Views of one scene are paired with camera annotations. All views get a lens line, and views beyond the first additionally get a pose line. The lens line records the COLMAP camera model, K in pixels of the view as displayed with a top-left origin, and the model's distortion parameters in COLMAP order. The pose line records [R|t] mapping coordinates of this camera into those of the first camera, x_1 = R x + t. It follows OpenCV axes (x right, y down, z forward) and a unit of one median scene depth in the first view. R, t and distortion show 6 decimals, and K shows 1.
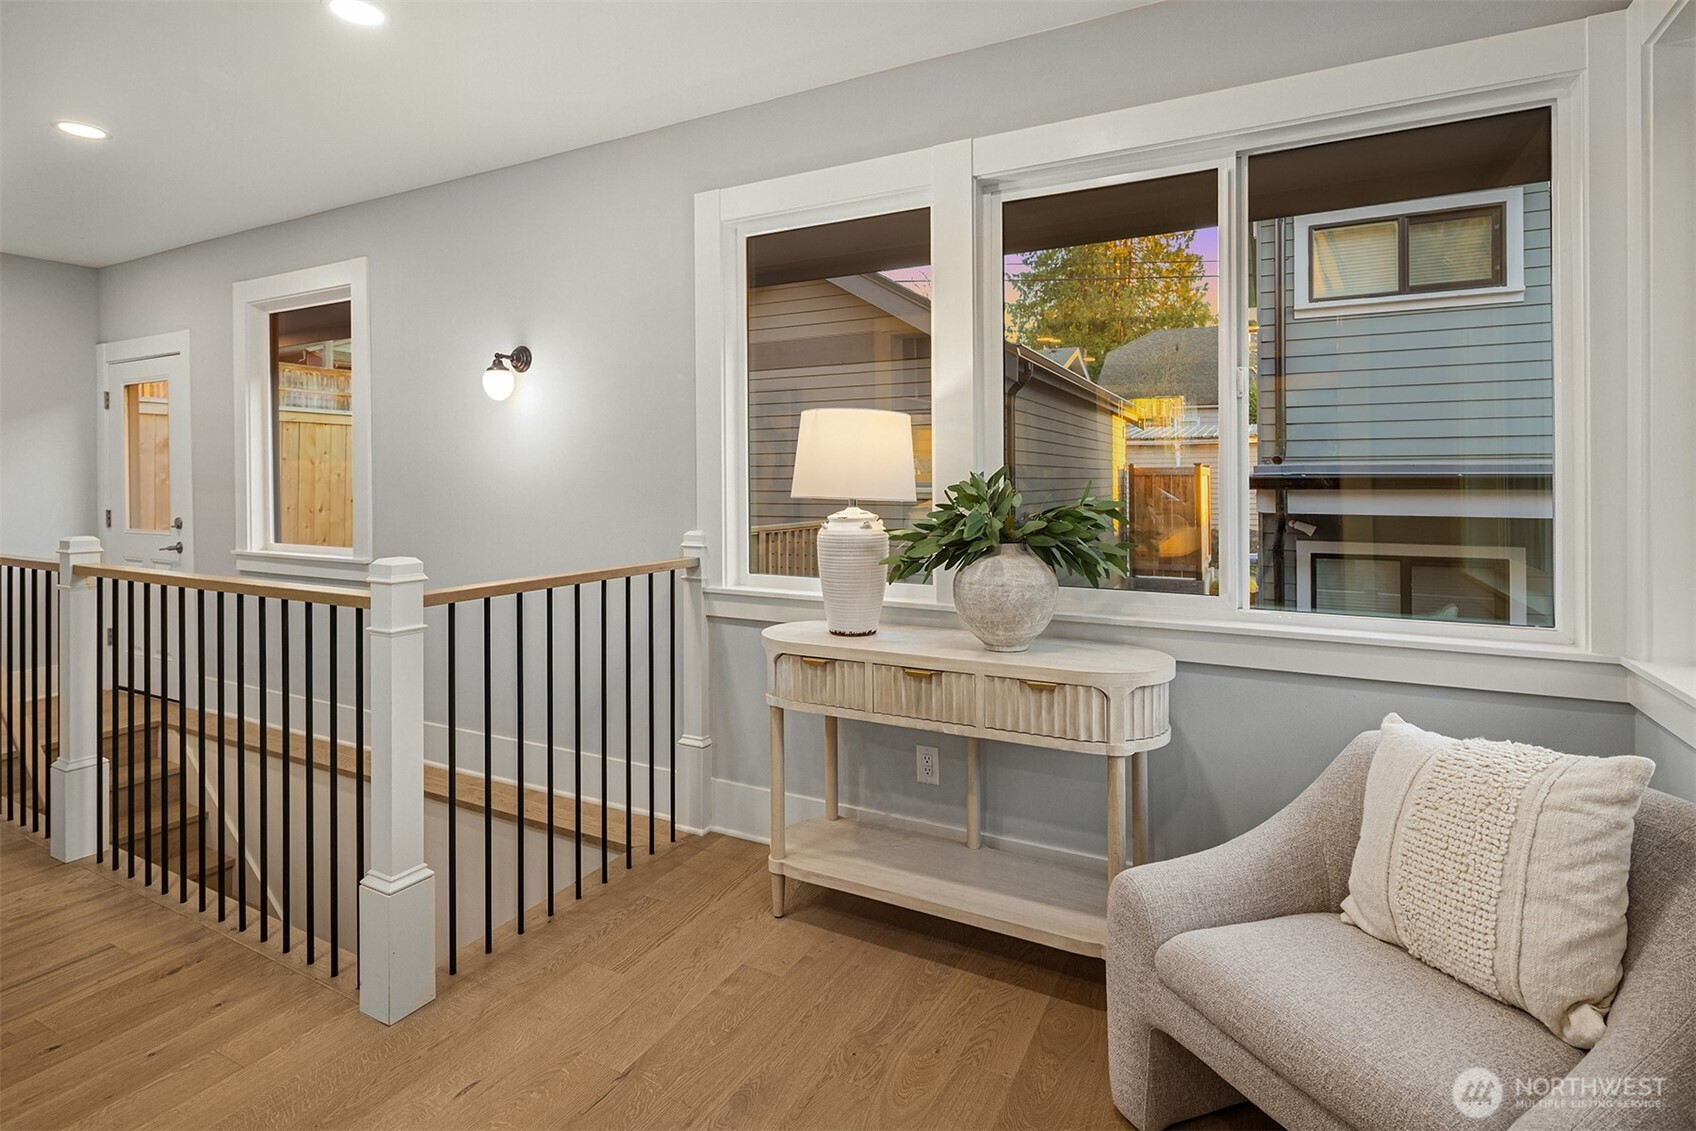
lens RADIAL K [[828.7, 0, 849.7], [0, 828.7, 479.0], [0, 0, 1]] dist [-0.000681, -0.000879]
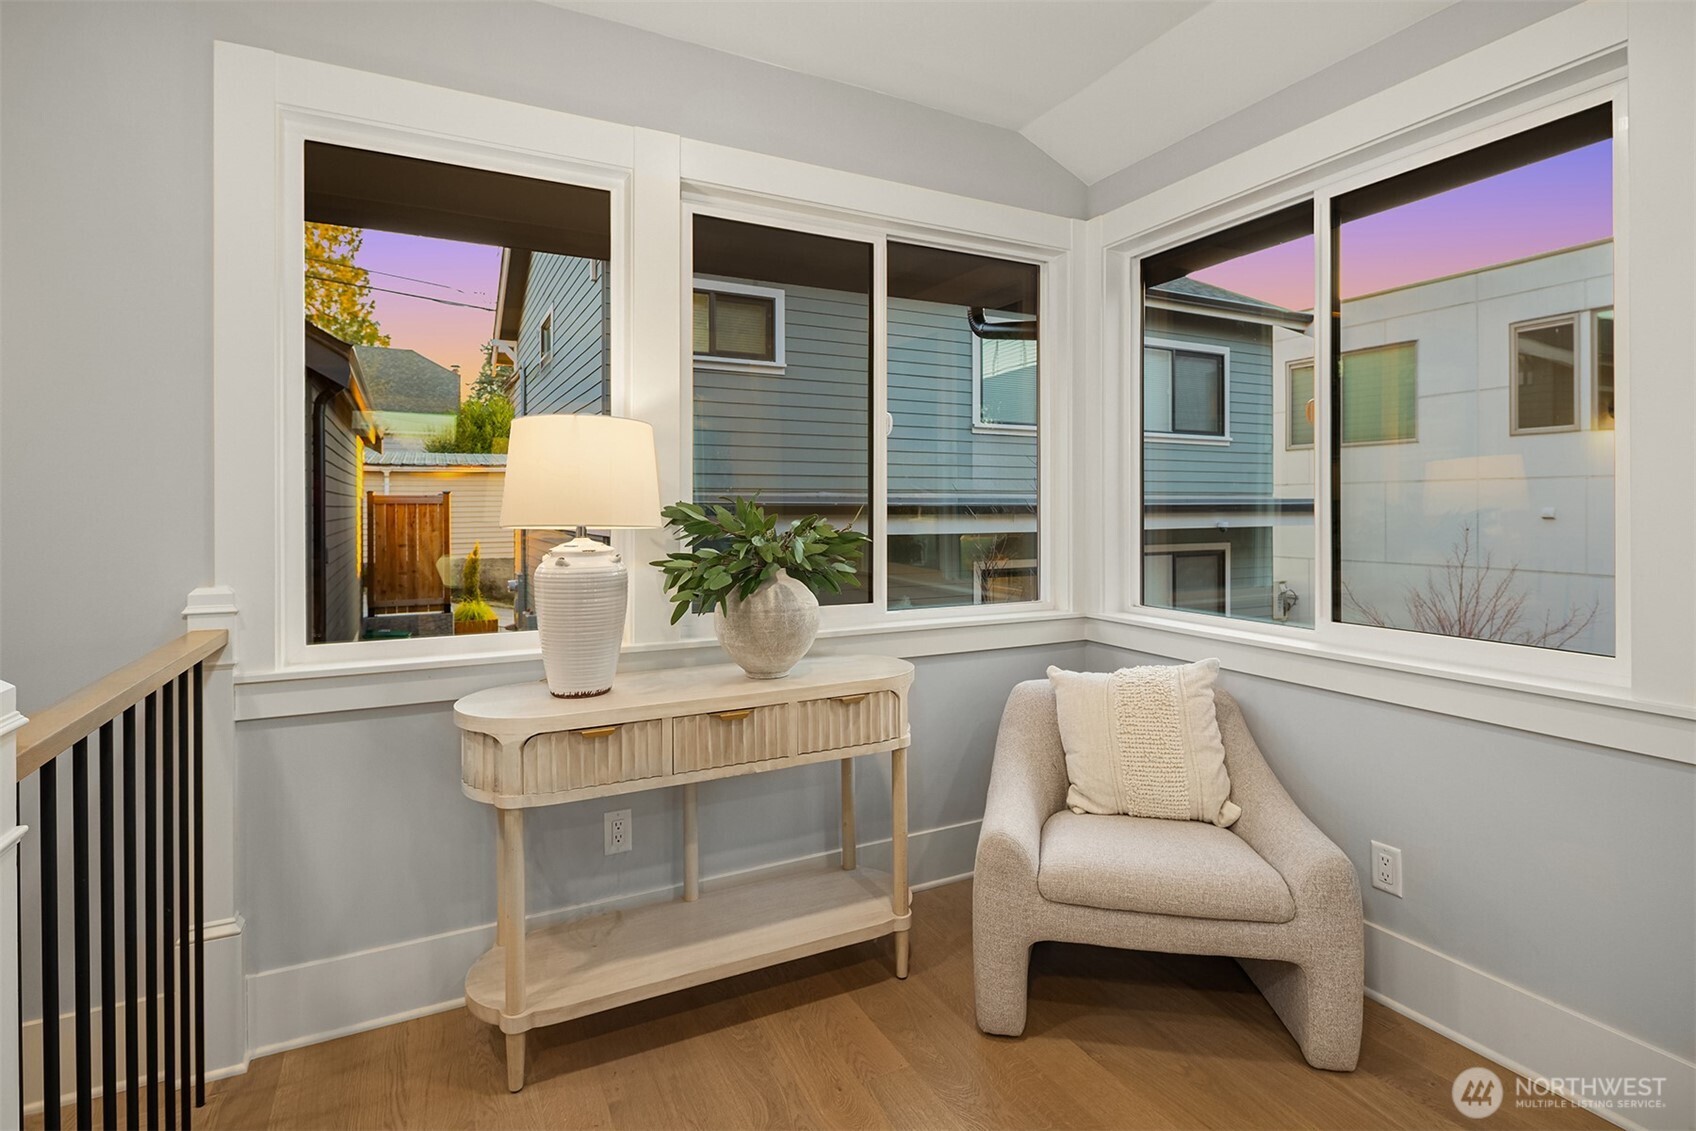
lens RADIAL K [[827.3, 0, 848.1], [0, 827.3, 507.8], [0, 0, 1]] dist [-0.000326, -0.001761]
pose [[0.575774, 0.001223, 0.817608, -0.504931], [-0.000299, 0.999999, -0.001285, 0.005429], [-0.817609, 0.000495, 0.575774, 0.317273]]
